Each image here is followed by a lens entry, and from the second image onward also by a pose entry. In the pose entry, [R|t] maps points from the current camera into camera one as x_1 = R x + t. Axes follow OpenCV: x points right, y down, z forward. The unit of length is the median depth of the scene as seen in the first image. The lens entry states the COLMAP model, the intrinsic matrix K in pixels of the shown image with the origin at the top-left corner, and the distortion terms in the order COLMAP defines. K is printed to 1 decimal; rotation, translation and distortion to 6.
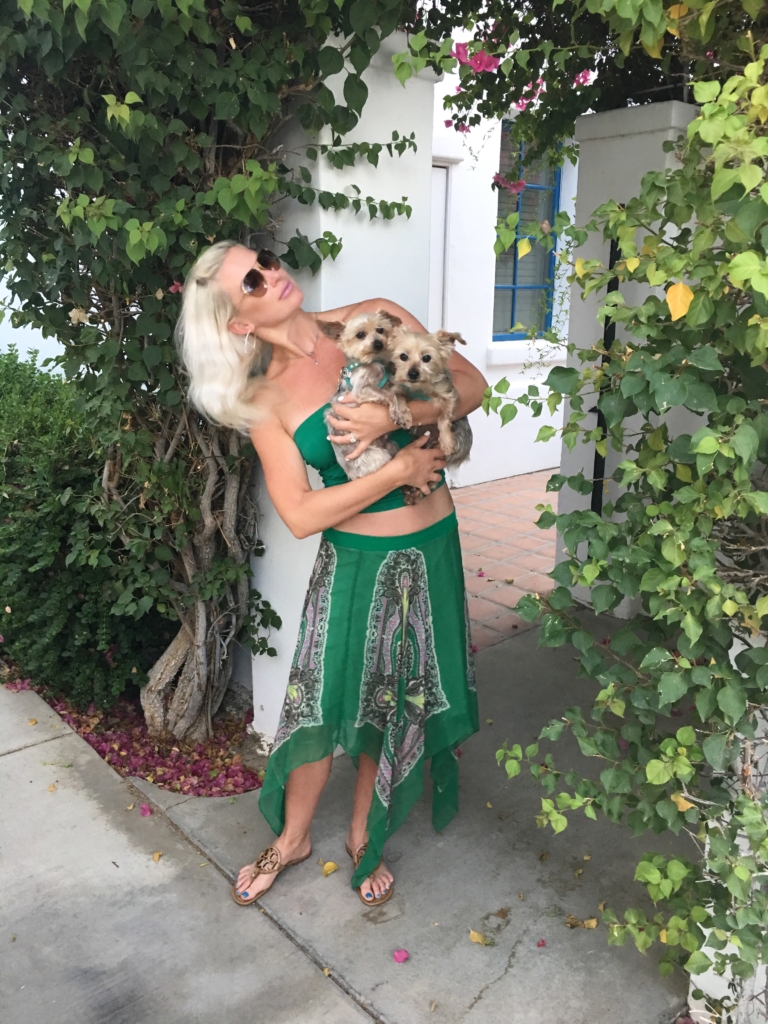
lens RADIAL K [[854.4, 0, 390.1], [0, 854.4, 508.5], [0, 0, 1]] dist [0.073909, -0.107011]
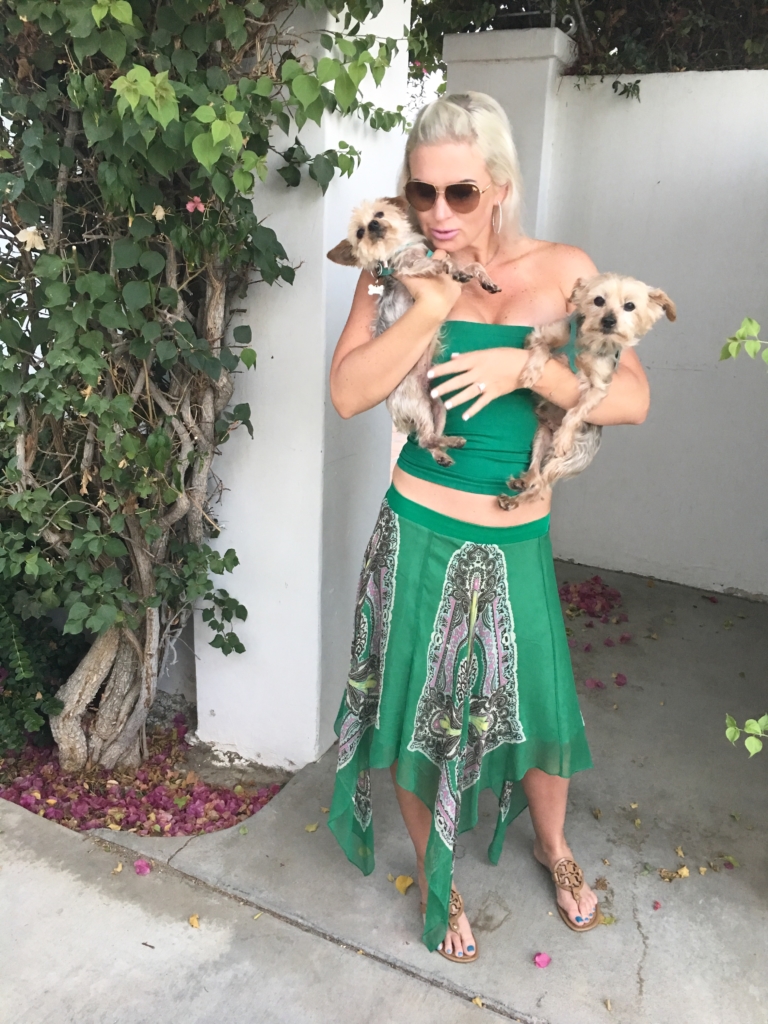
lens RADIAL K [[854.4, 0, 379.5], [0, 854.4, 502.0], [0, 0, 1]] dist [0.073909, -0.107011]
pose [[0.926602, -0.092747, 0.364426, -0.373023], [0.069584, 0.994660, 0.076216, -0.038759], [-0.369548, -0.045263, 0.928108, 0.203548]]
